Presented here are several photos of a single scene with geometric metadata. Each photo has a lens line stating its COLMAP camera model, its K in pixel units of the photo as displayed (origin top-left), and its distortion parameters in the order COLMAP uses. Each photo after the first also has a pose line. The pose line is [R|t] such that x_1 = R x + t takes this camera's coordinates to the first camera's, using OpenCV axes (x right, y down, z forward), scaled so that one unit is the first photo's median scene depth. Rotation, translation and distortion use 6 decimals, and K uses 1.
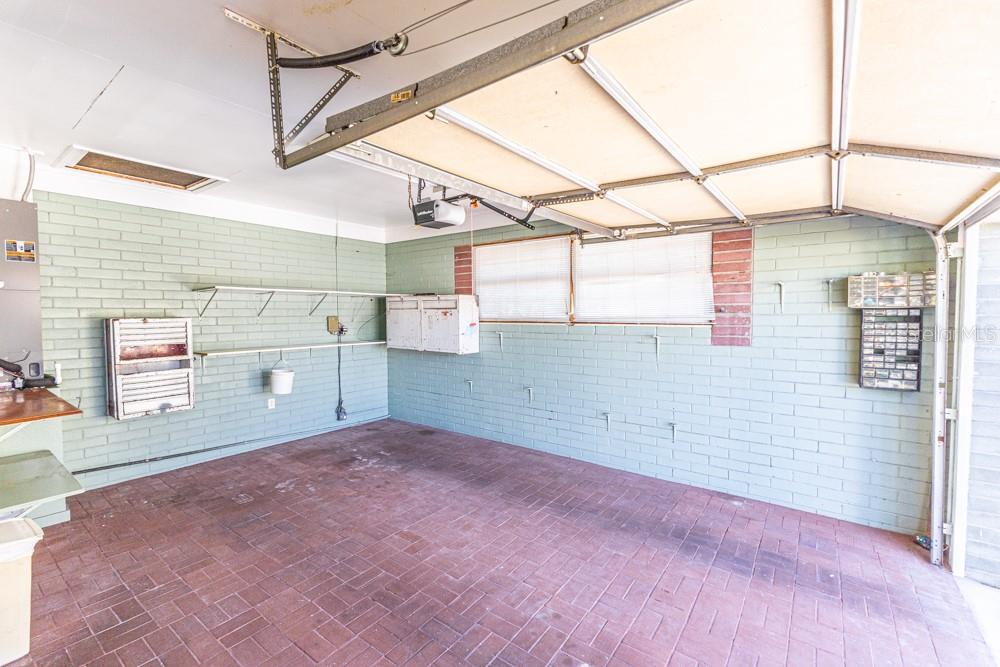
lens RADIAL K [[432.3, 0, 501.6], [0, 432.3, 328.8], [0, 0, 1]] dist [0.014634, -0.001065]
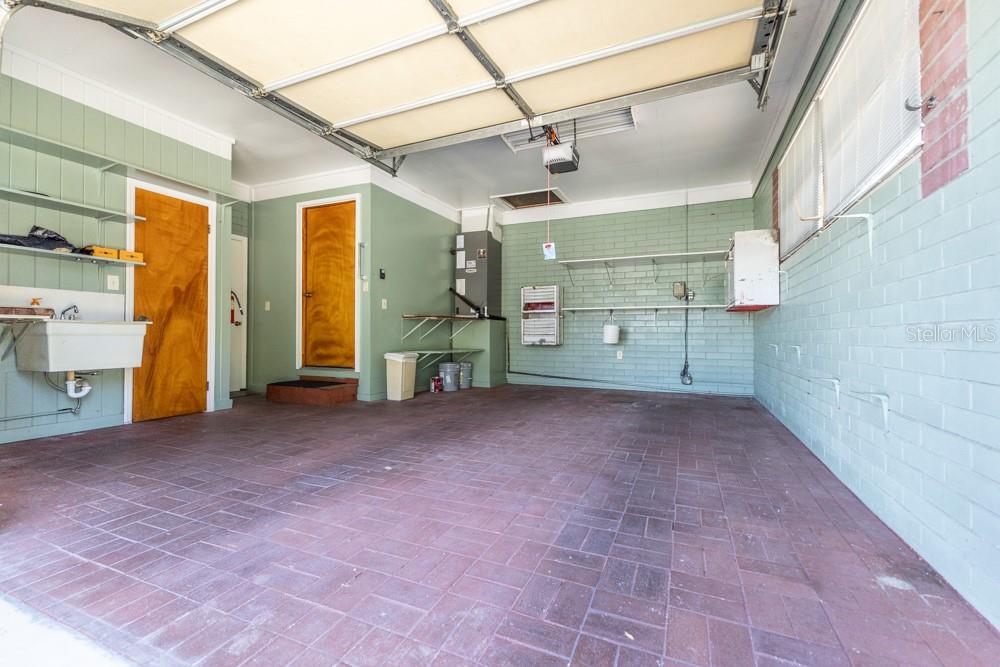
lens RADIAL K [[432.3, 0, 498.0], [0, 432.3, 334.2], [0, 0, 1]] dist [0.014634, -0.001065]
pose [[0.215226, 0.001025, -0.976564, 0.822010], [-0.046254, 0.998888, -0.009145, 0.192851], [0.975468, 0.047138, 0.215035, 0.542574]]
